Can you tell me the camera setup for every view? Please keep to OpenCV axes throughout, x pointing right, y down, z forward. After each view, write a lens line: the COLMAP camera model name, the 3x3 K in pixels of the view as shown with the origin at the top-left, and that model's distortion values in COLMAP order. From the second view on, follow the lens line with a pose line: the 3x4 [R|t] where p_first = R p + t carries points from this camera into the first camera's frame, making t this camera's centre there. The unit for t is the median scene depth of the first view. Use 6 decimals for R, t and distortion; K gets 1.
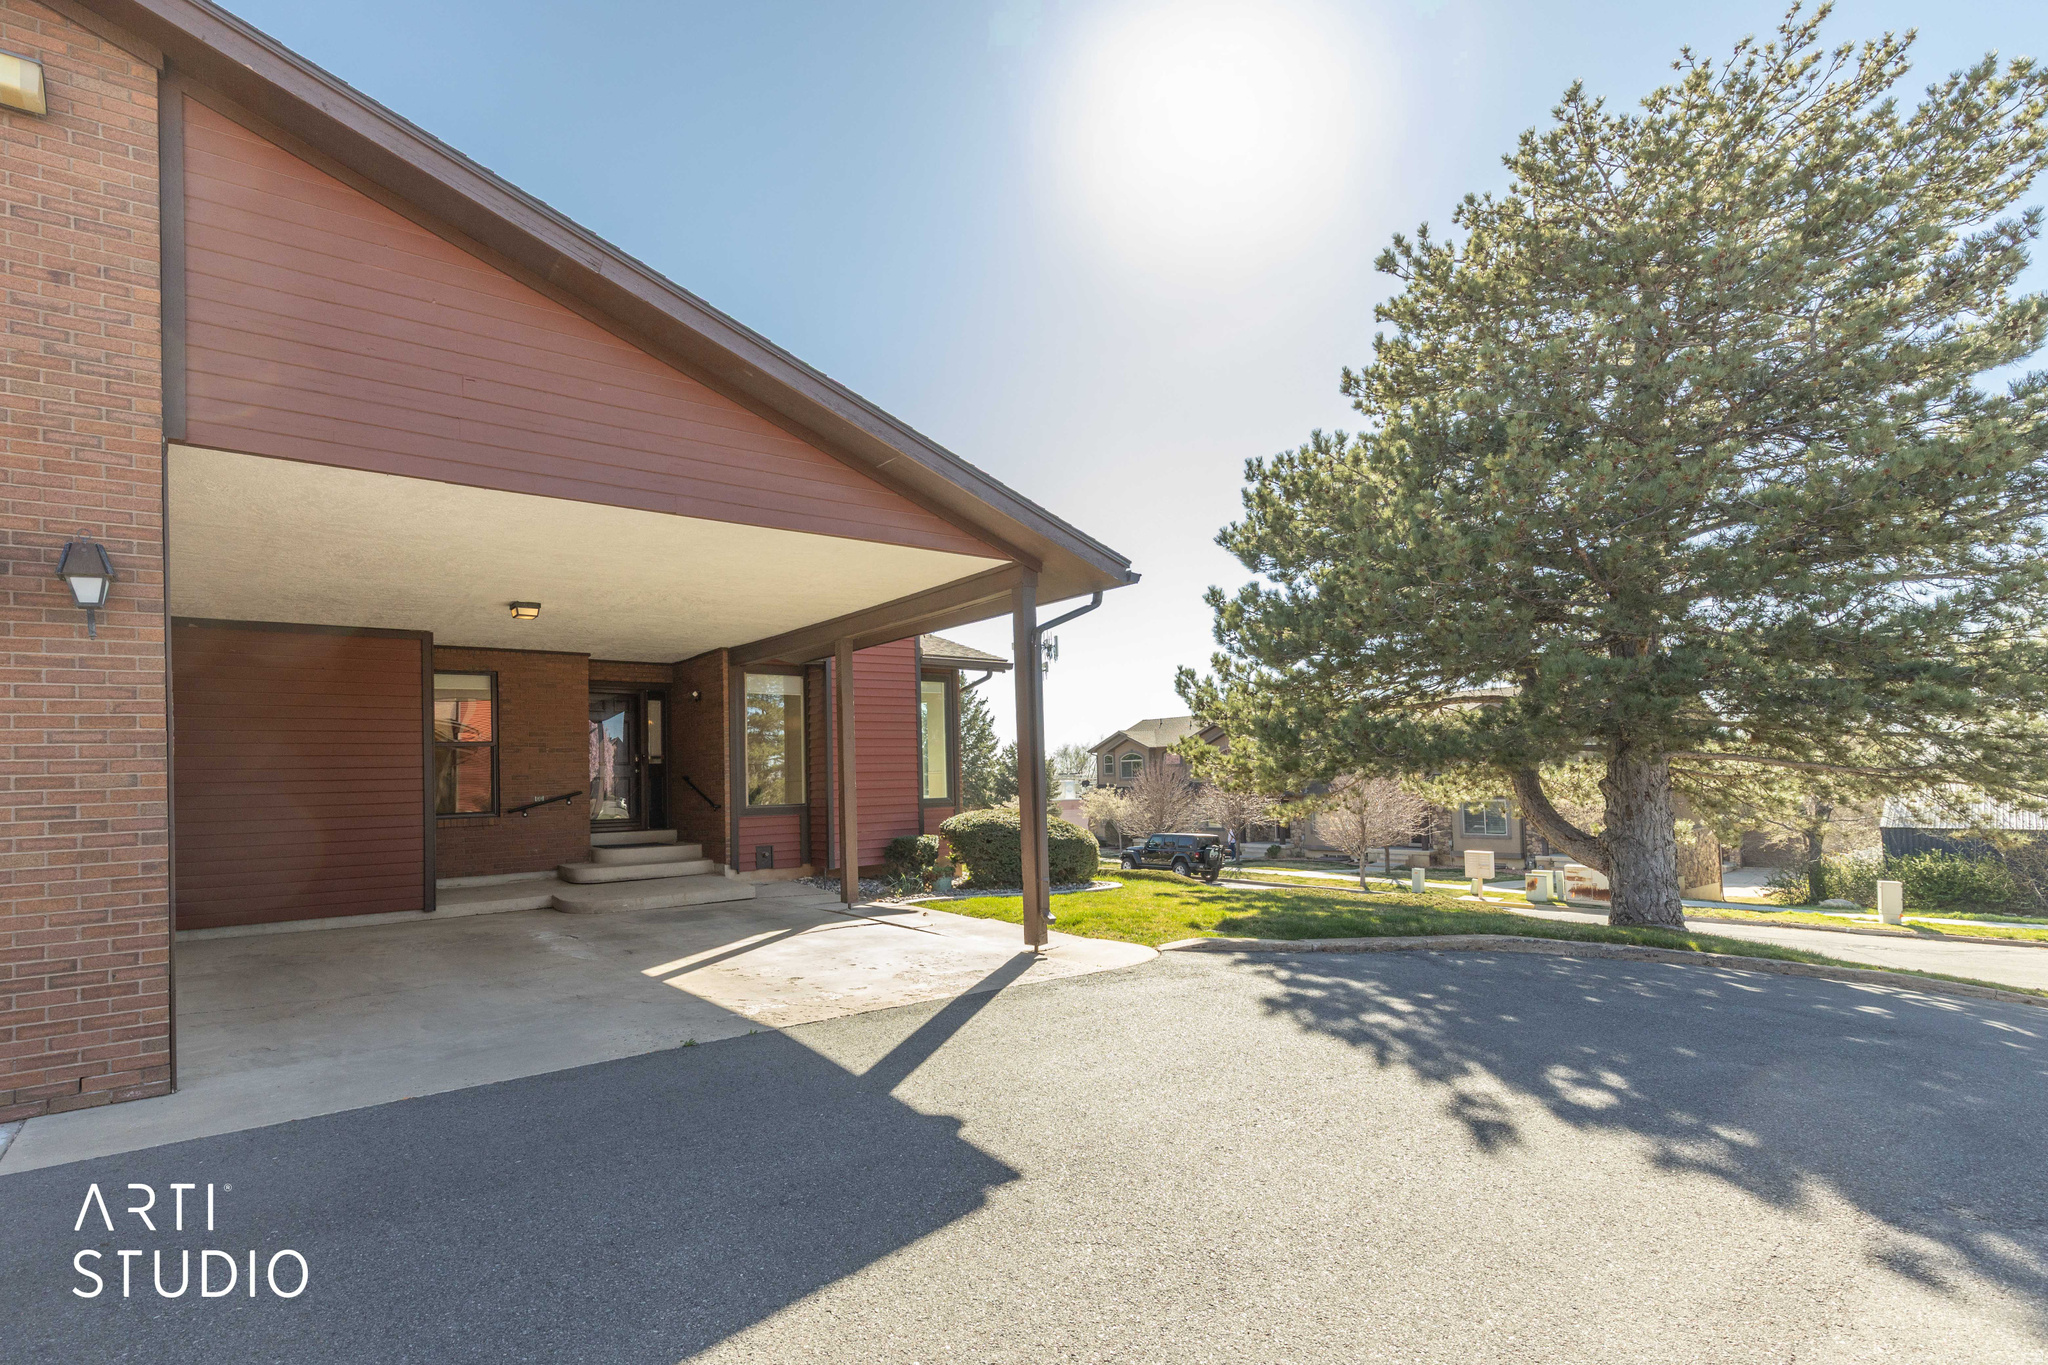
lens RADIAL K [[986.2, 0, 925.3], [0, 986.2, 743.5], [0, 0, 1]] dist [0.026852, -0.000248]
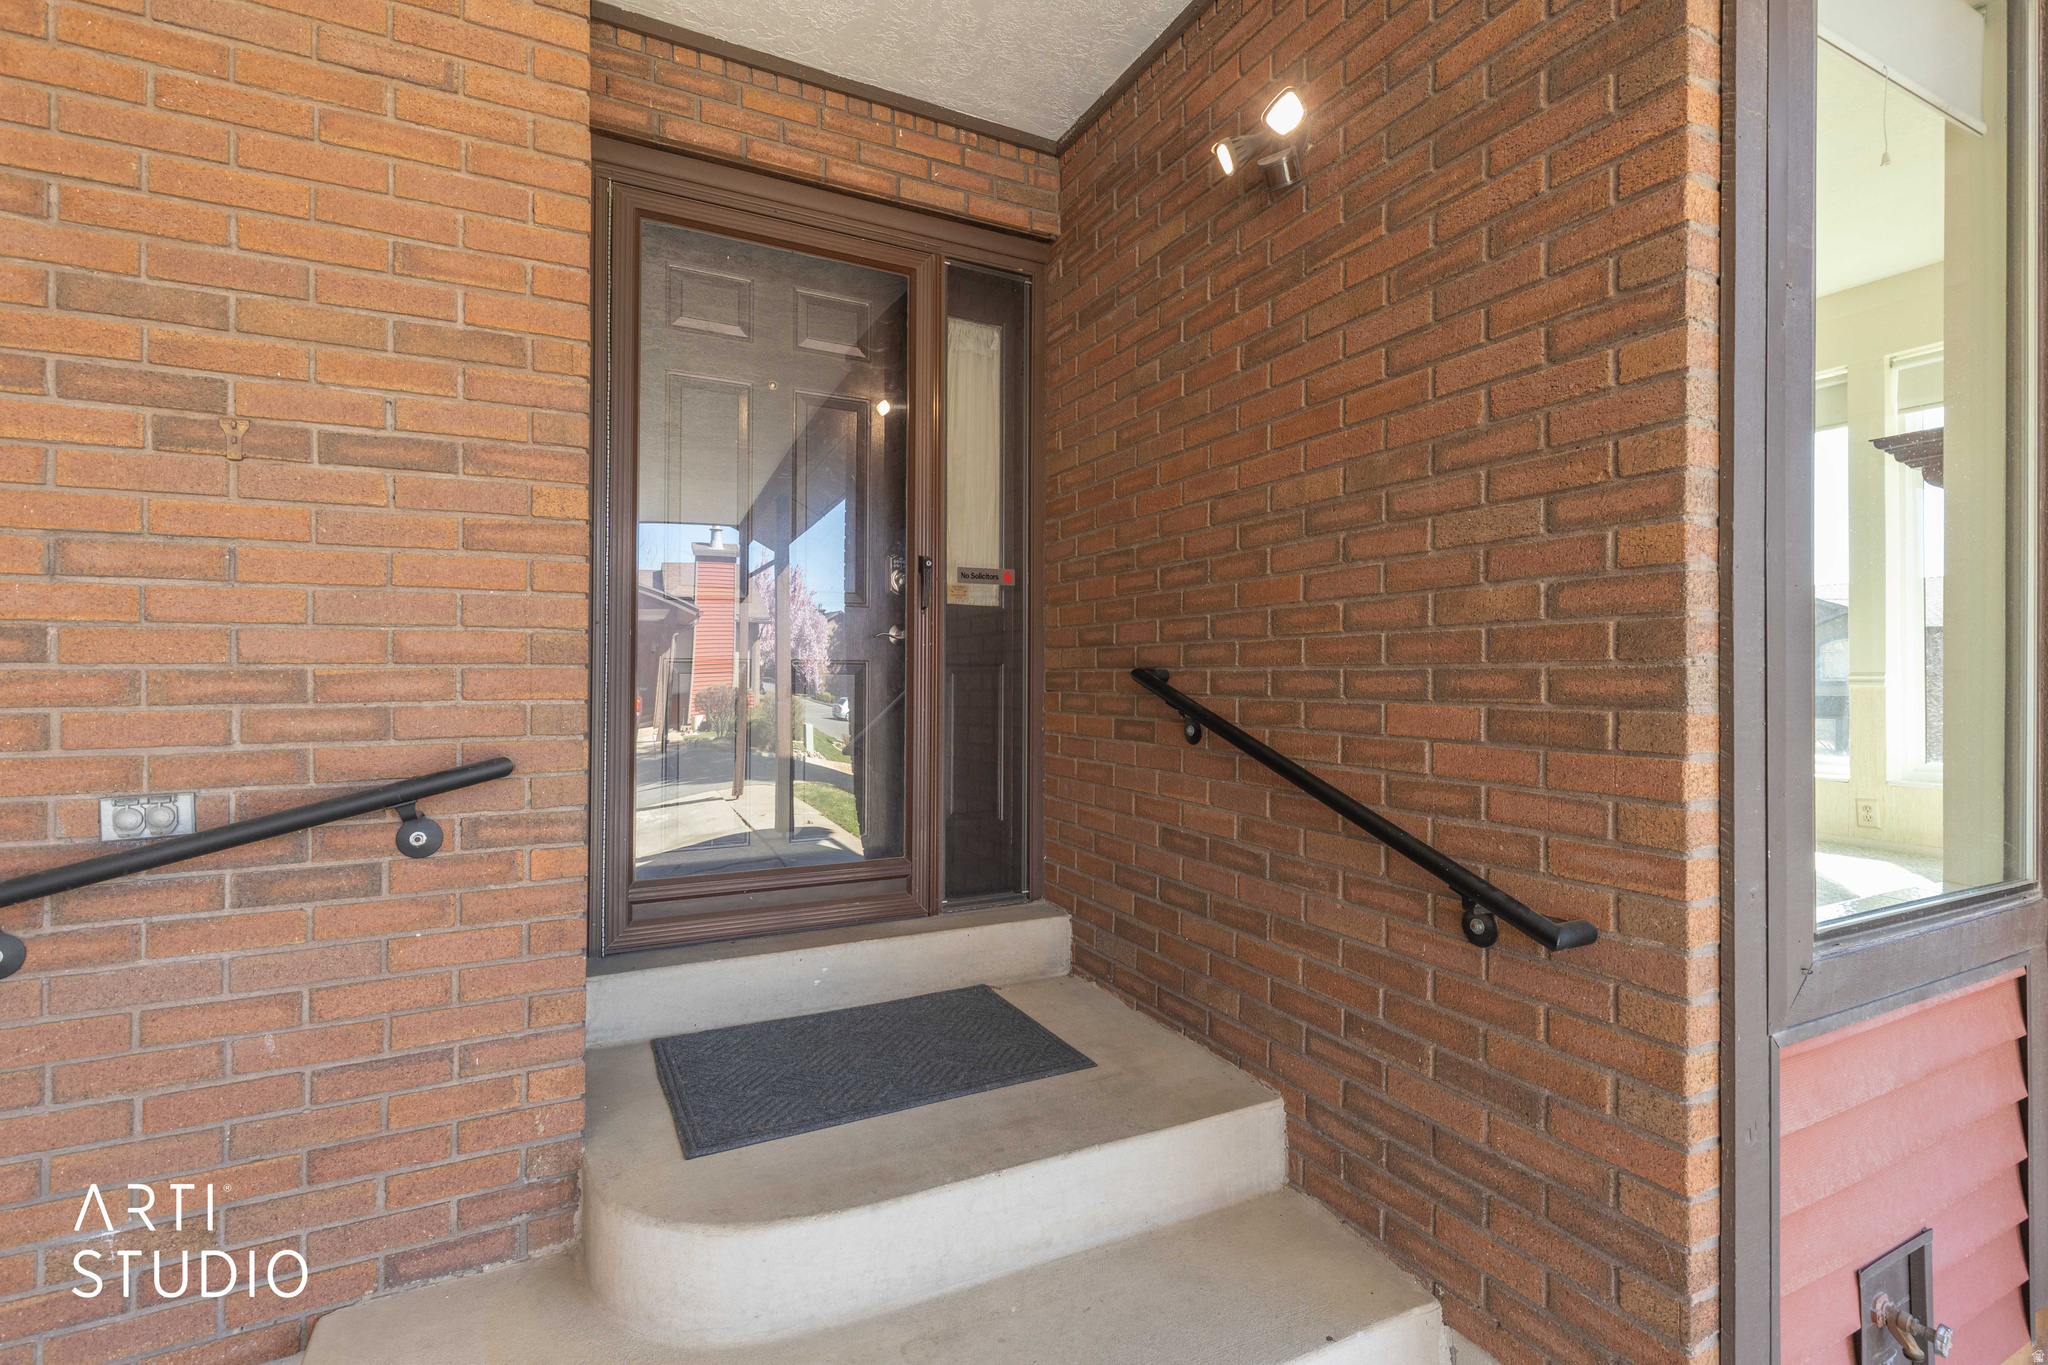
lens RADIAL K [[941.7, 0, 1017.6], [0, 941.7, 668.7], [0, 0, 1]] dist [0.005554, 0.000950]
pose [[0.989181, 0.027028, -0.144186, -0.260159], [-0.021666, 0.999019, 0.038631, 0.029427], [0.145089, -0.035089, 0.988796, 0.883962]]
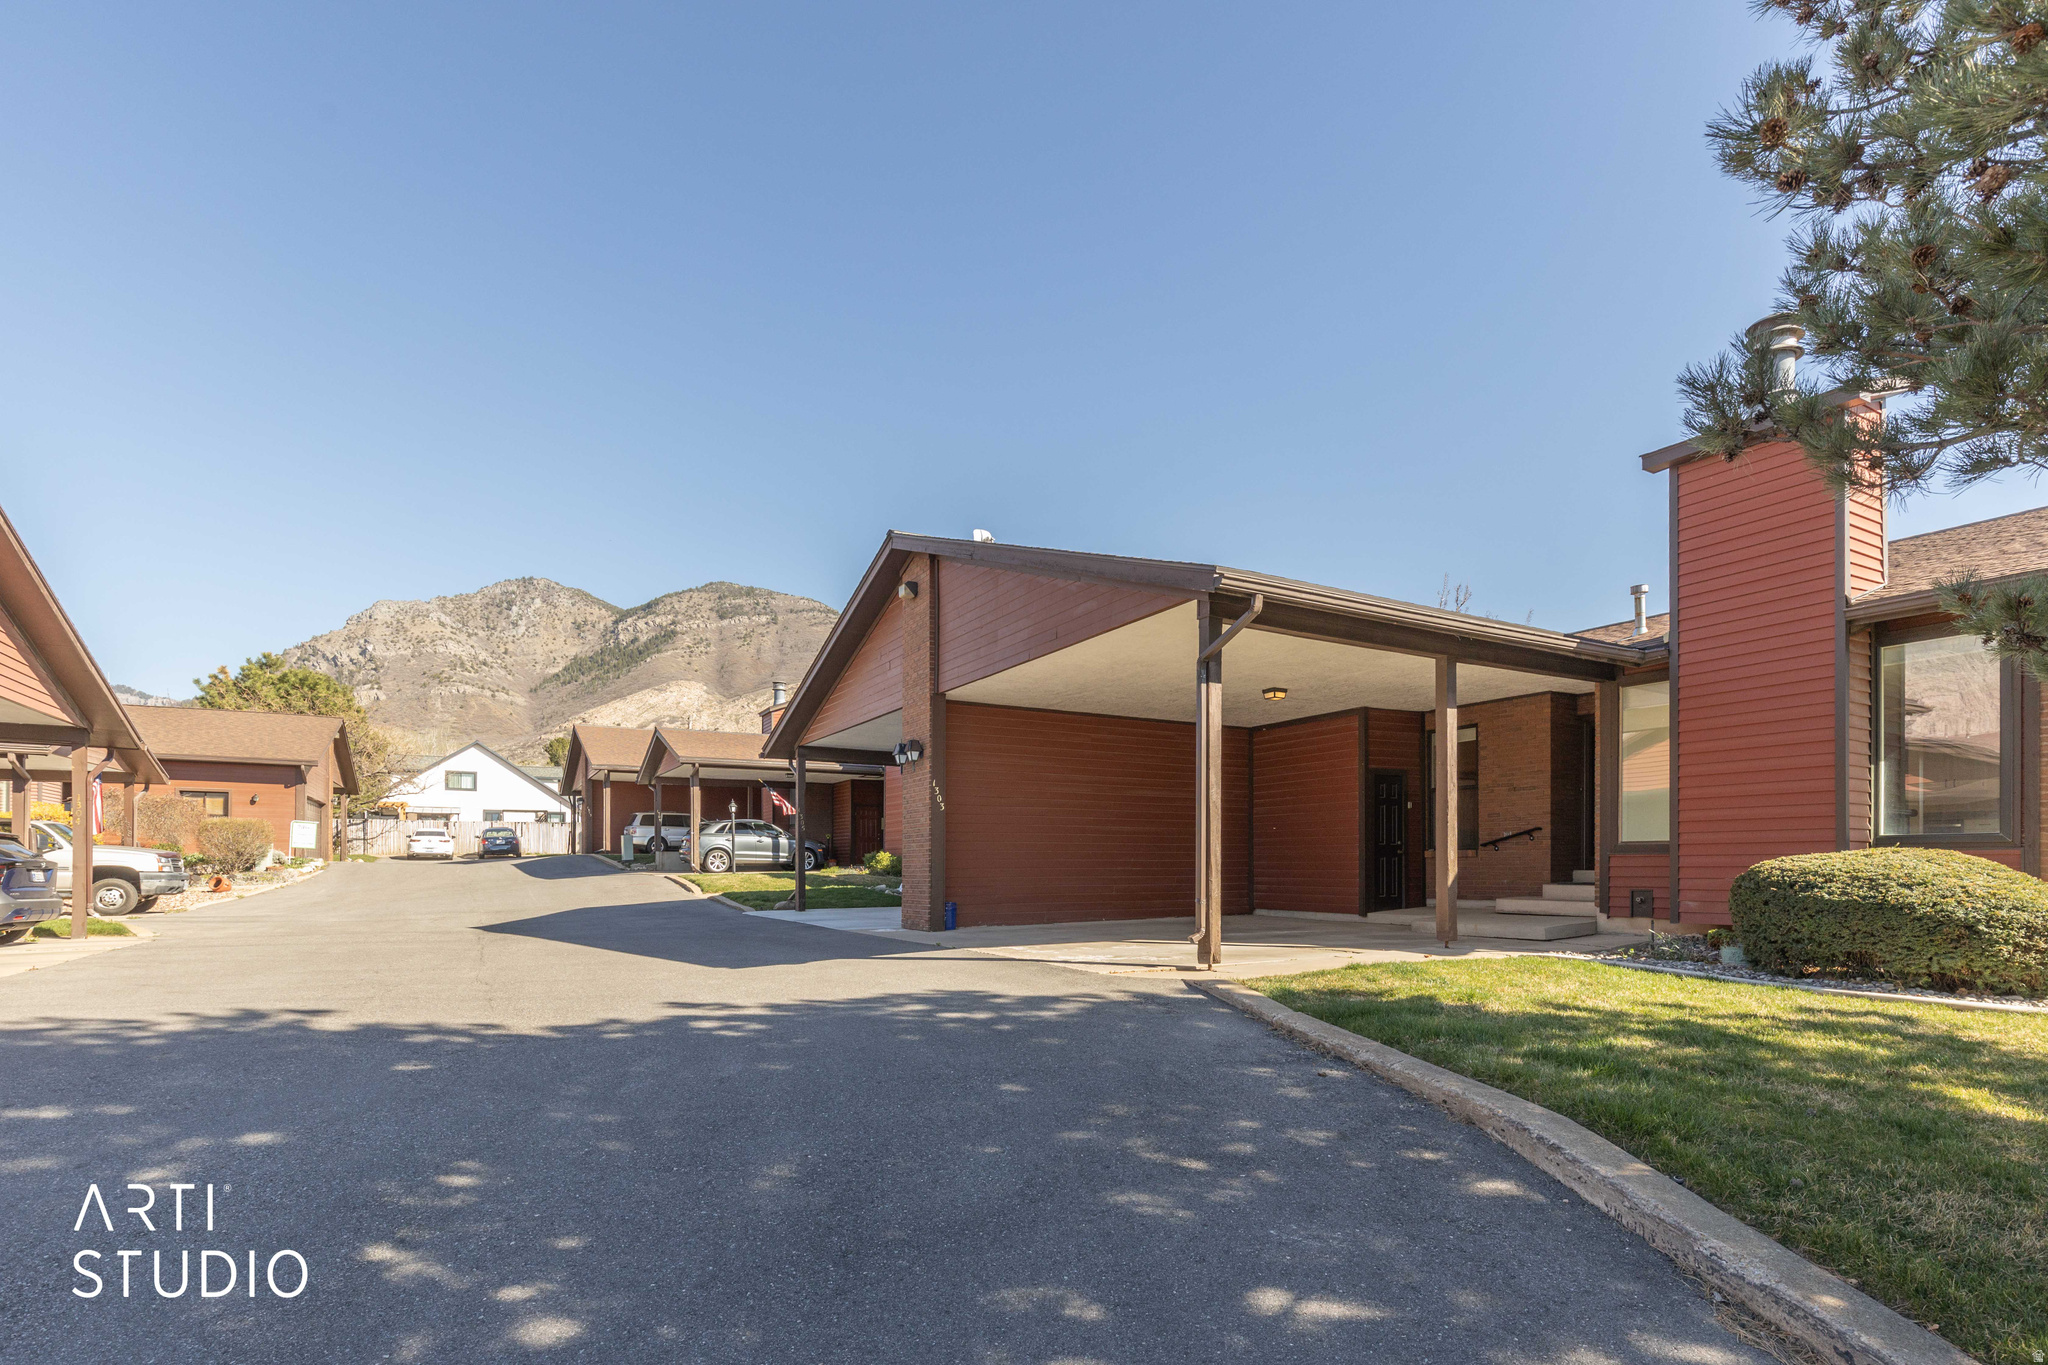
lens RADIAL K [[981.5, 0, 1056.5], [0, 981.5, 866.0], [0, 0, 1]] dist [0.004075, -0.000085]
pose [[-0.079958, 0.027580, -0.996417, 0.721594], [0.044545, 0.998717, 0.024069, 0.041859], [0.995802, -0.042460, -0.081084, 0.580183]]
